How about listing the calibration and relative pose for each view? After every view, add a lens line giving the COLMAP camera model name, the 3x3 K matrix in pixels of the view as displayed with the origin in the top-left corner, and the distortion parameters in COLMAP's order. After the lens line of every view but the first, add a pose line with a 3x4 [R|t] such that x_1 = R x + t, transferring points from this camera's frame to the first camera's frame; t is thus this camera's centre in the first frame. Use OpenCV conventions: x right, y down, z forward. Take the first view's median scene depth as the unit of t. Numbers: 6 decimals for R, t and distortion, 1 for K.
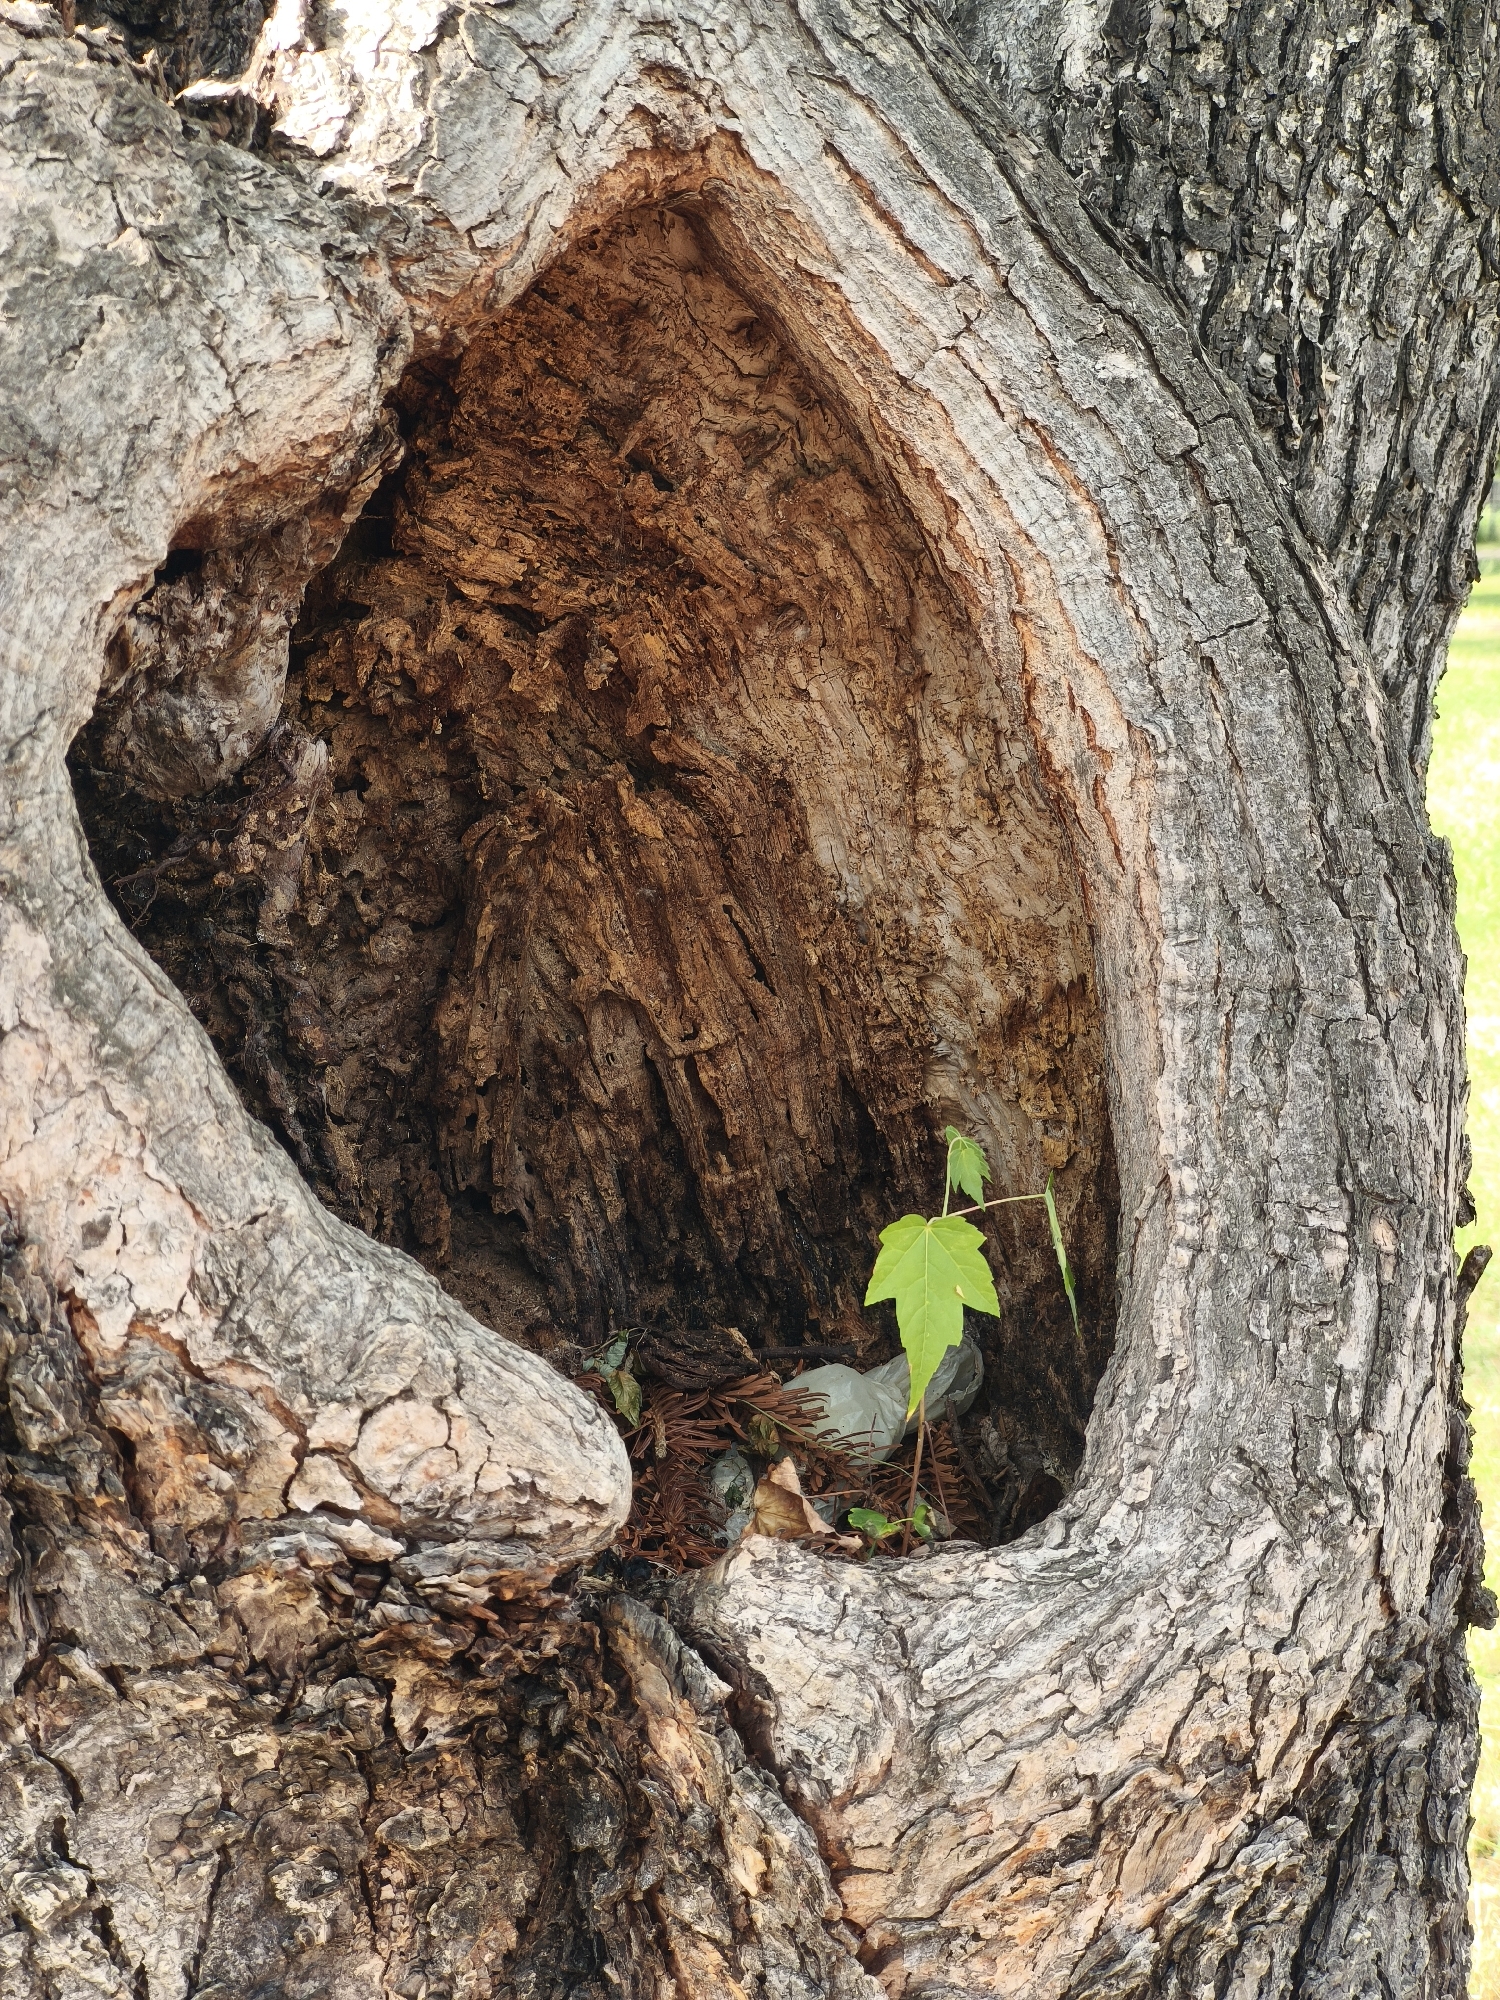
lens RADIAL K [[2859.5, 0, 738.3], [0, 2859.5, 1005.2], [0, 0, 1]] dist [0.022498, 0.000000]
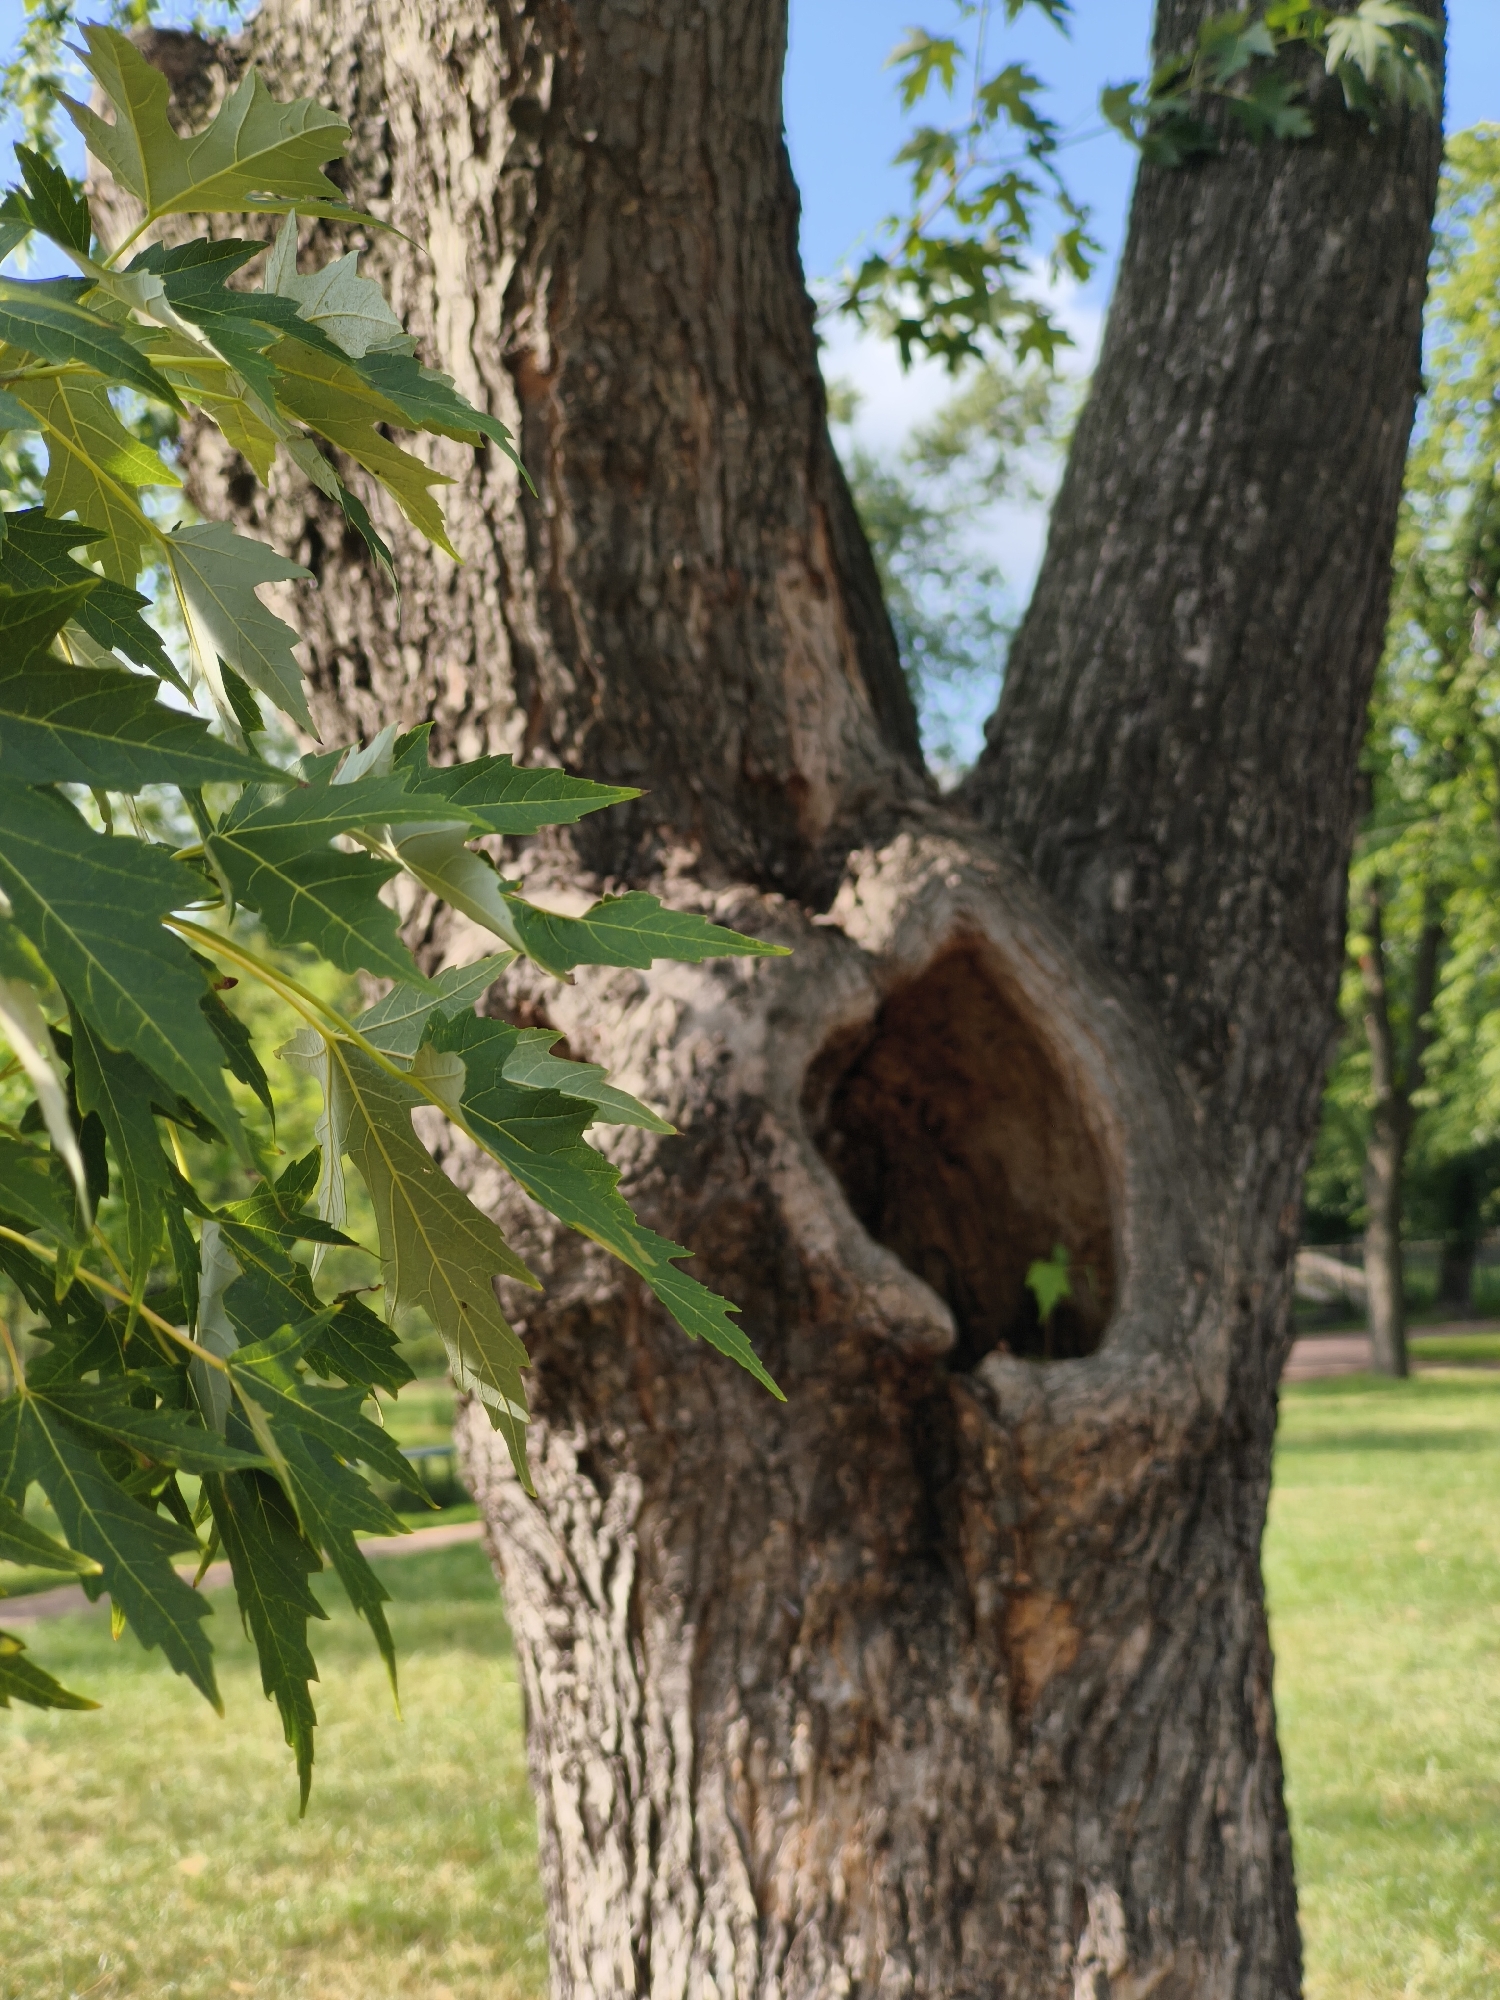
lens RADIAL K [[2859.5, 0, 749.3], [0, 2859.5, 995.1], [0, 0, 1]] dist [0.022498, 0.000000]
pose [[0.997648, 0.000559, -0.068543, -0.044369], [-0.018534, 0.964921, -0.261886, 0.602347], [0.065992, 0.262540, 0.962662, -2.062177]]
